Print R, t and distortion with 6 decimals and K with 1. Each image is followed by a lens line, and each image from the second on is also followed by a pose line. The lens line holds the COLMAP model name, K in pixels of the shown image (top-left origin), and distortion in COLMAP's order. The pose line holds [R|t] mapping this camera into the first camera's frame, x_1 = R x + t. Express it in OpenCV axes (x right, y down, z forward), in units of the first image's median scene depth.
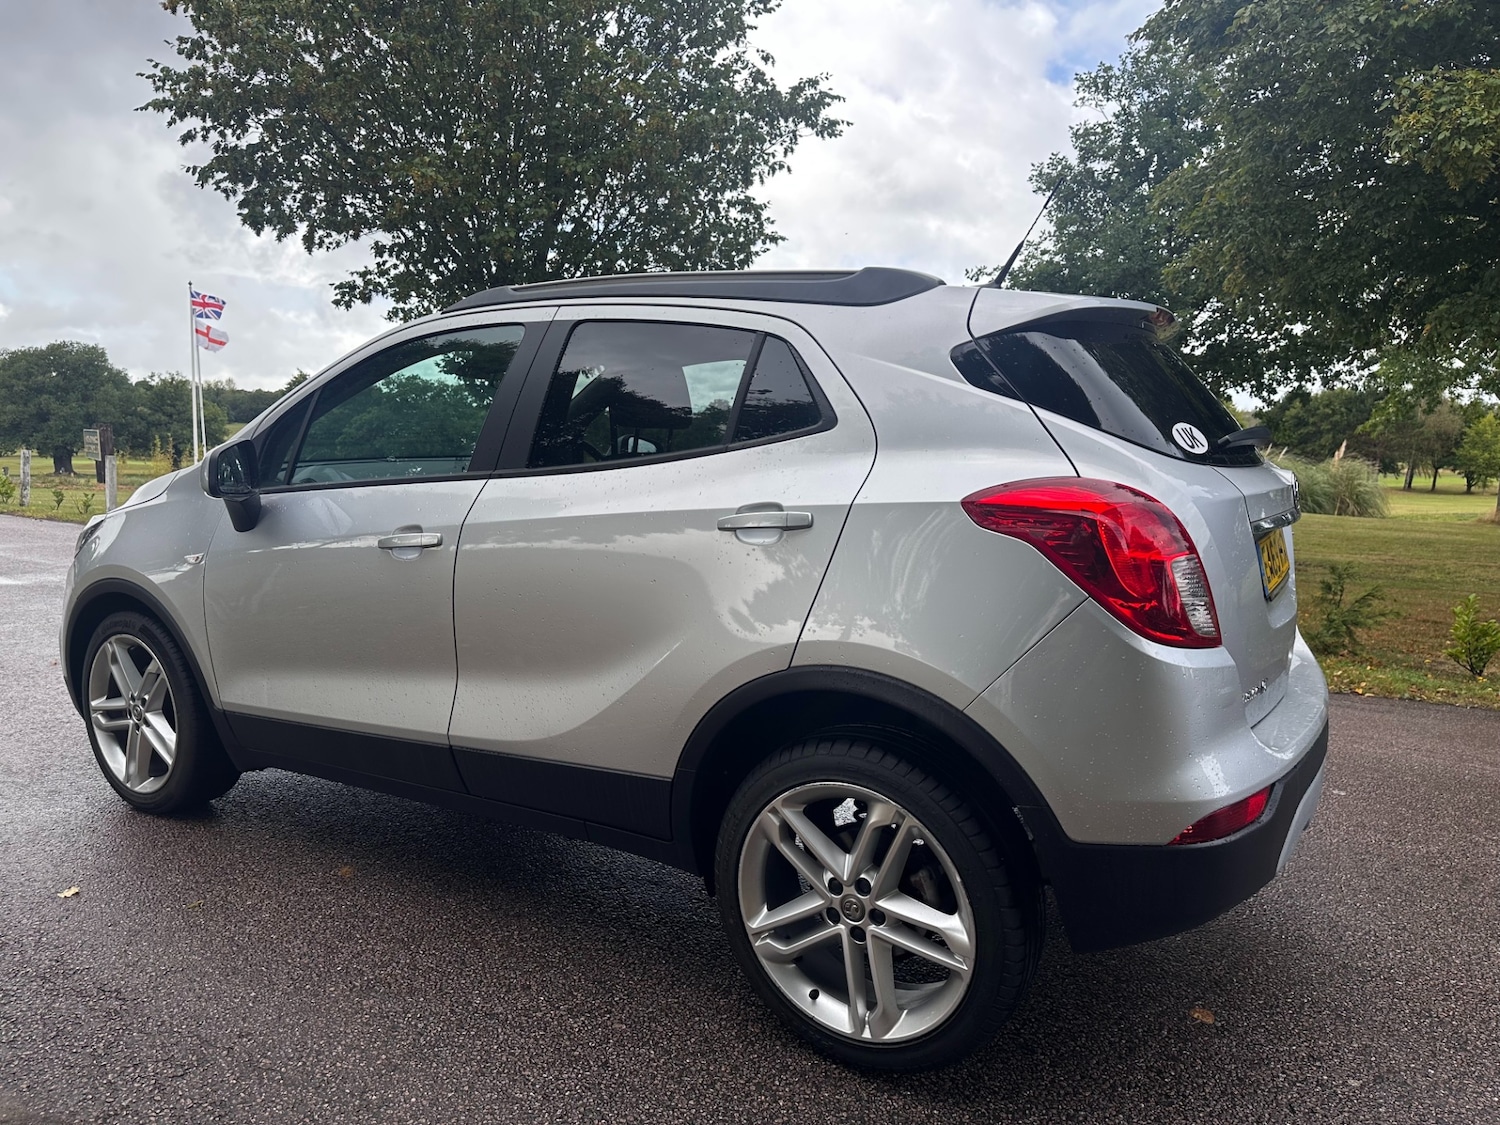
lens RADIAL K [[1051.0, 0, 745.3], [0, 1051.0, 558.4], [0, 0, 1]] dist [0.007665, -0.000505]
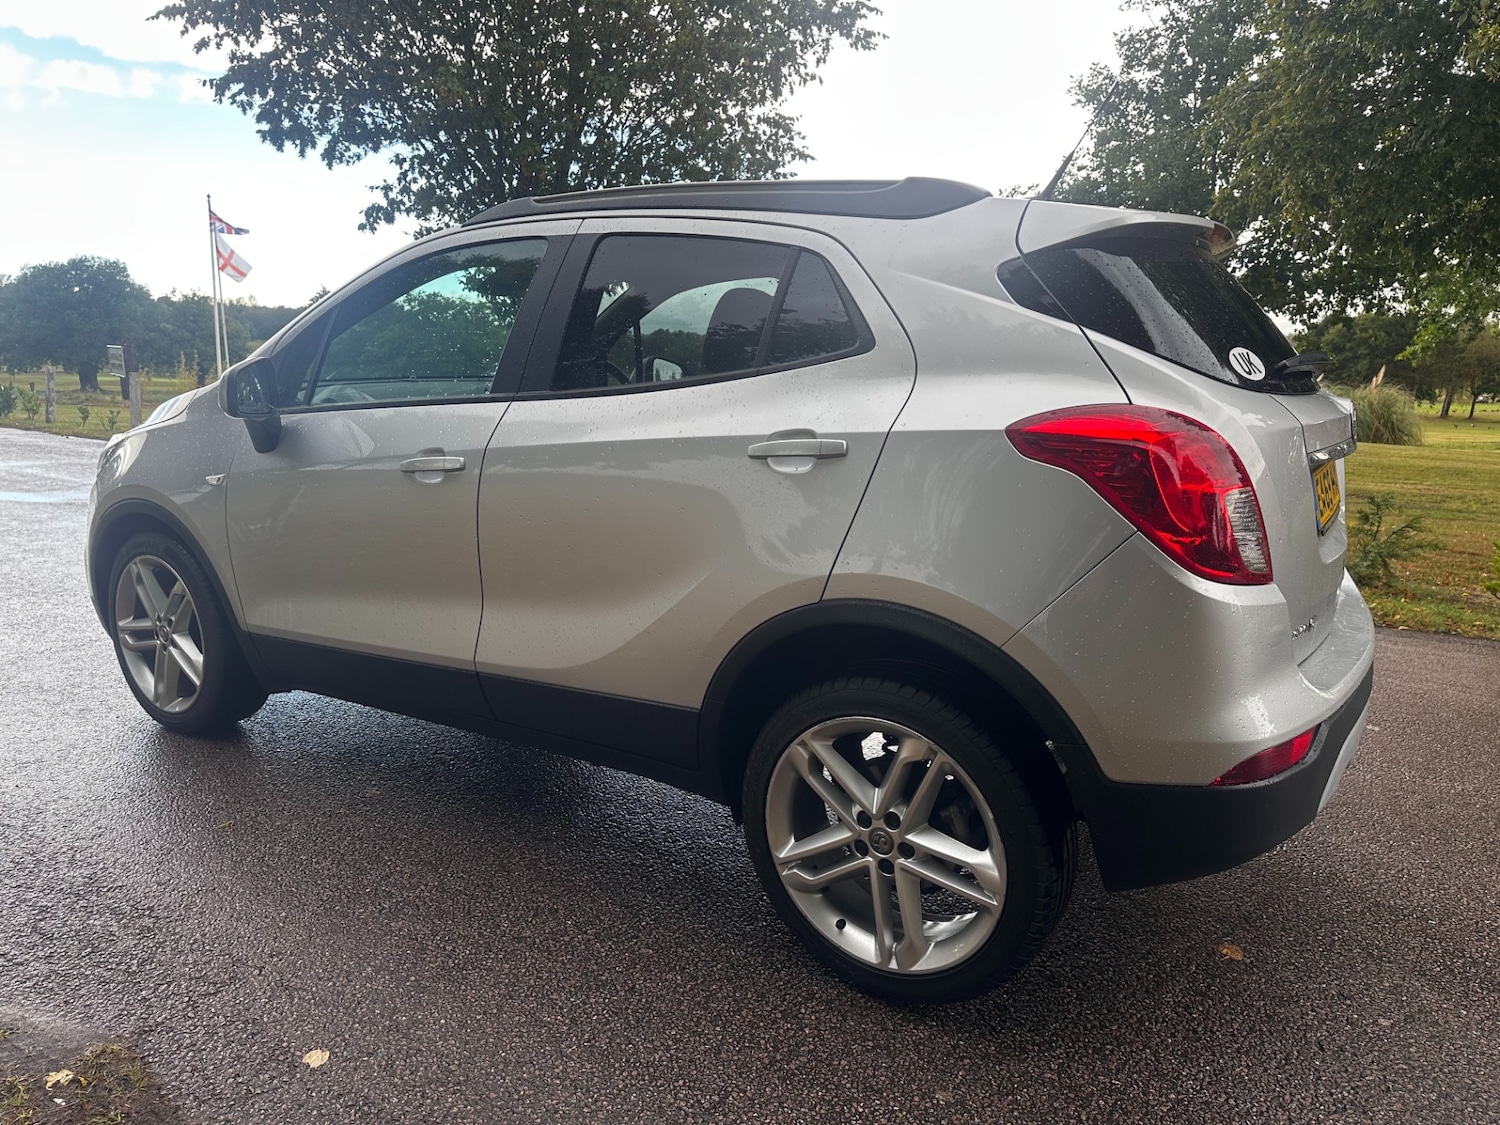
lens RADIAL K [[1028.1, 0, 750.0], [0, 1028.1, 562.5], [0, 0, 1]] dist [0.039077, -0.042533]
pose [[0.999837, 0.010335, -0.014780, -0.008569], [-0.009122, 0.996759, 0.079931, -0.005387], [0.015558, -0.079783, 0.996691, 0.042096]]
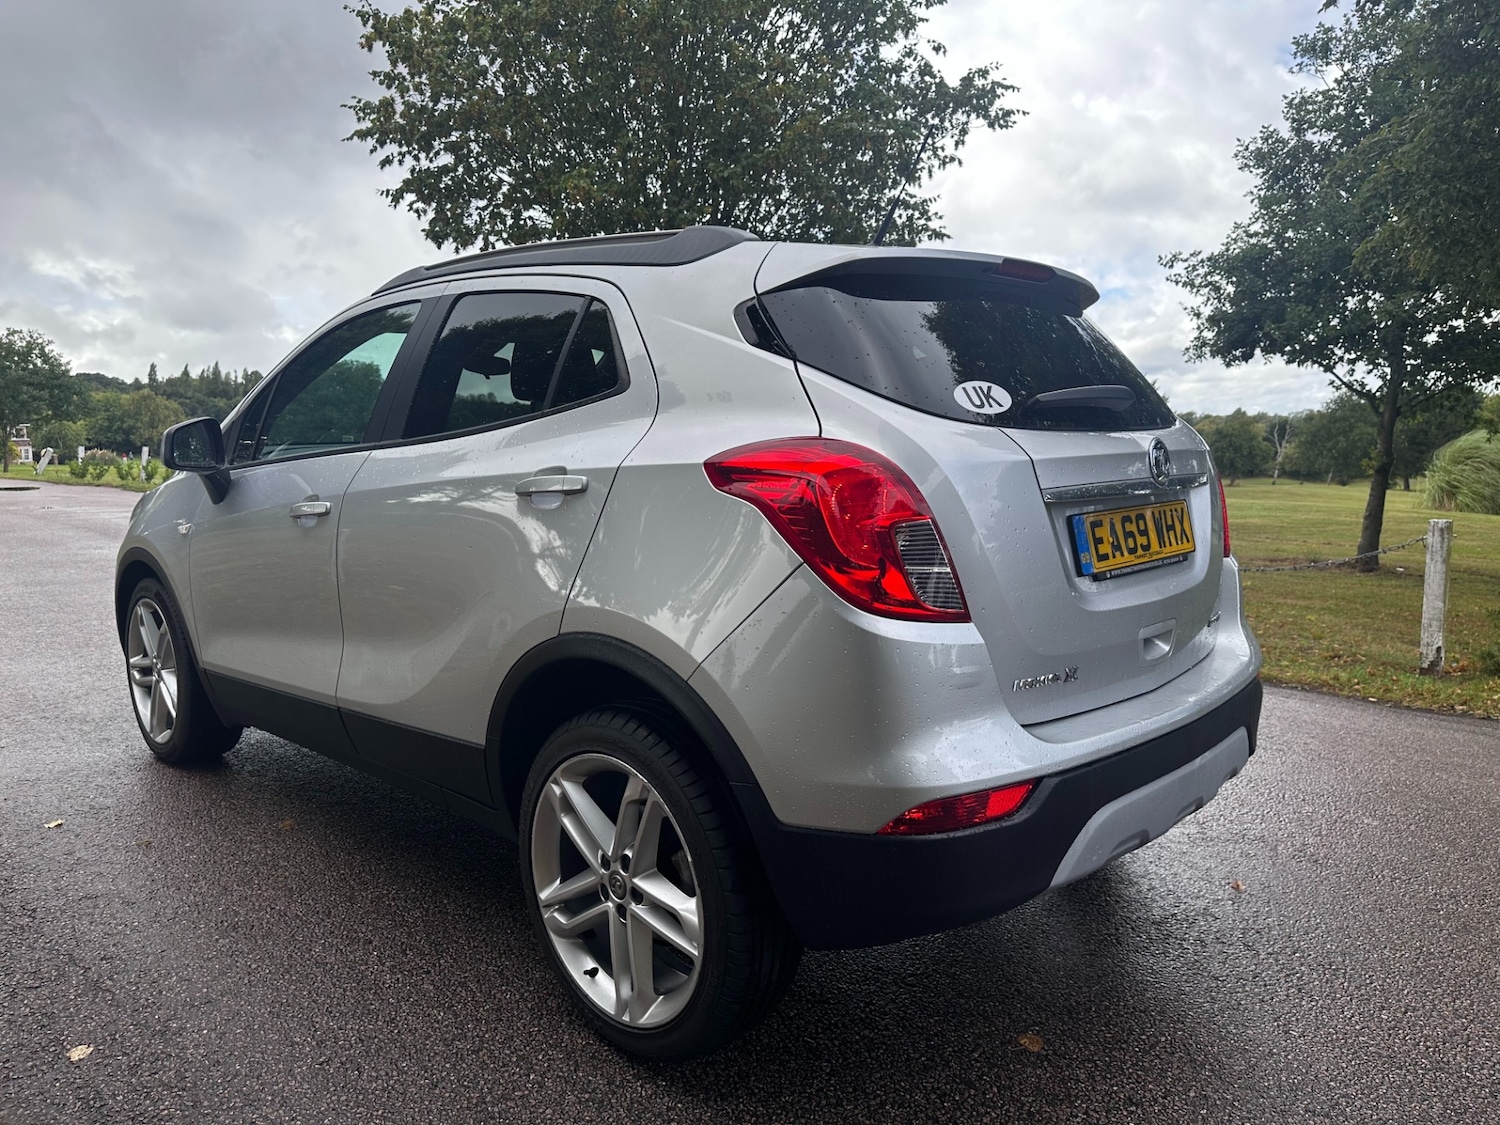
lens RADIAL K [[1051.0, 0, 745.3], [0, 1051.0, 558.4], [0, 0, 1]] dist [0.007665, -0.000505]
pose [[0.979340, 0.022547, -0.200960, 0.342353], [-0.023785, 0.999710, -0.003751, 0.027629], [0.200817, 0.008453, 0.979592, 0.061898]]
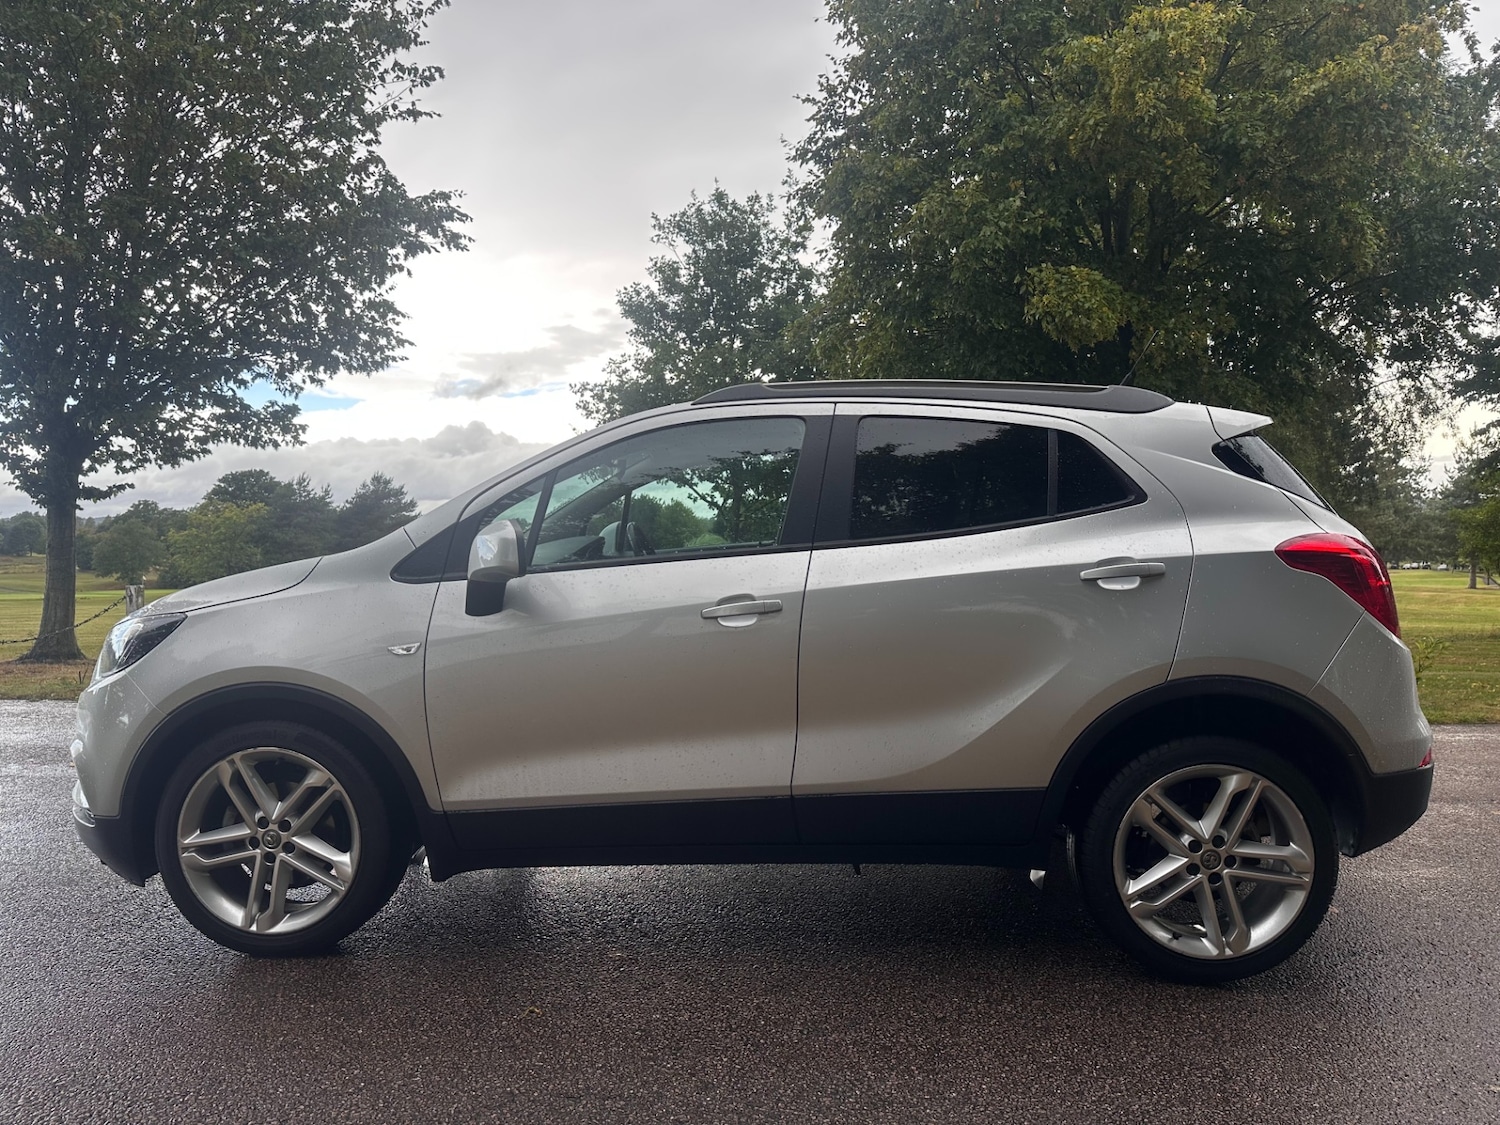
lens RADIAL K [[1028.1, 0, 750.0], [0, 1028.1, 562.5], [0, 0, 1]] dist [0.039077, -0.042533]
pose [[0.881365, -0.020070, 0.472010, -0.865238], [0.064943, 0.994760, -0.078968, 0.020446], [-0.467952, 0.100253, 0.878049, 0.072160]]
